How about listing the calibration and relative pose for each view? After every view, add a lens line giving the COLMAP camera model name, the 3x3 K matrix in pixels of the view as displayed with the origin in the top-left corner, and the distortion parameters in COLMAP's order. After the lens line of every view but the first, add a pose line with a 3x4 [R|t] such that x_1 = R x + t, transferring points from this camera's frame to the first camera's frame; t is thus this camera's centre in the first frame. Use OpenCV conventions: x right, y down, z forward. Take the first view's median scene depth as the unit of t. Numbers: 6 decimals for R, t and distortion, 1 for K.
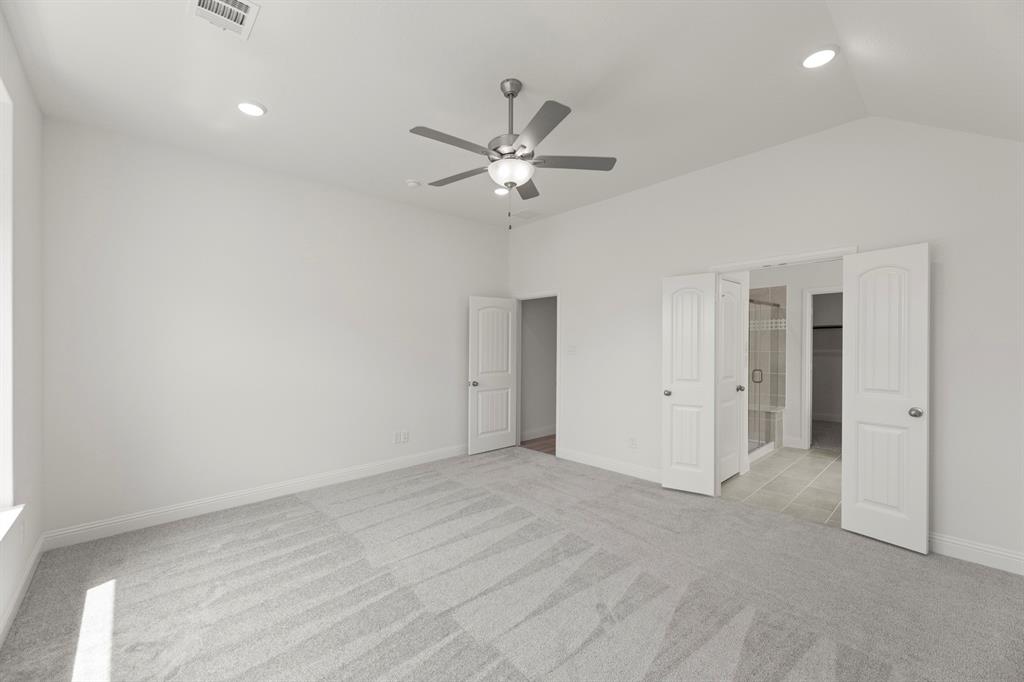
lens RADIAL K [[404.3, 0, 514.5], [0, 404.3, 341.5], [0, 0, 1]] dist [0.000926, 0.000201]
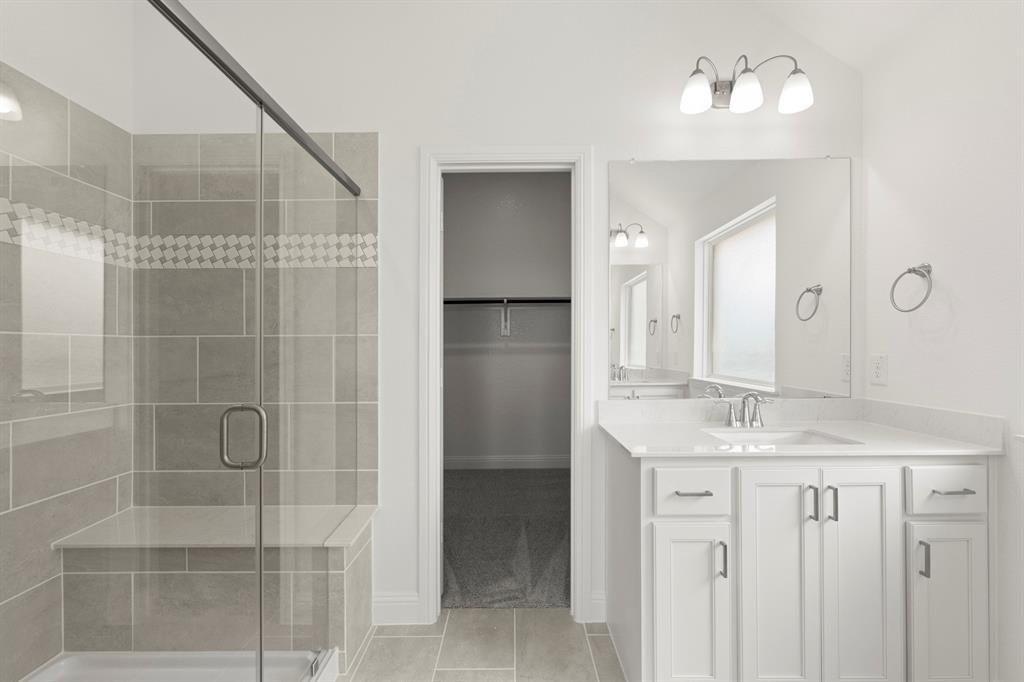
lens RADIAL K [[437.1, 0, 515.0], [0, 437.1, 349.1], [0, 0, 1]] dist [0.003210, 0.000317]
pose [[0.697515, 0.000358, 0.716570, 0.490433], [0.007771, 0.999937, -0.008064, 0.040115], [-0.716528, 0.011193, 0.697469, 0.668062]]
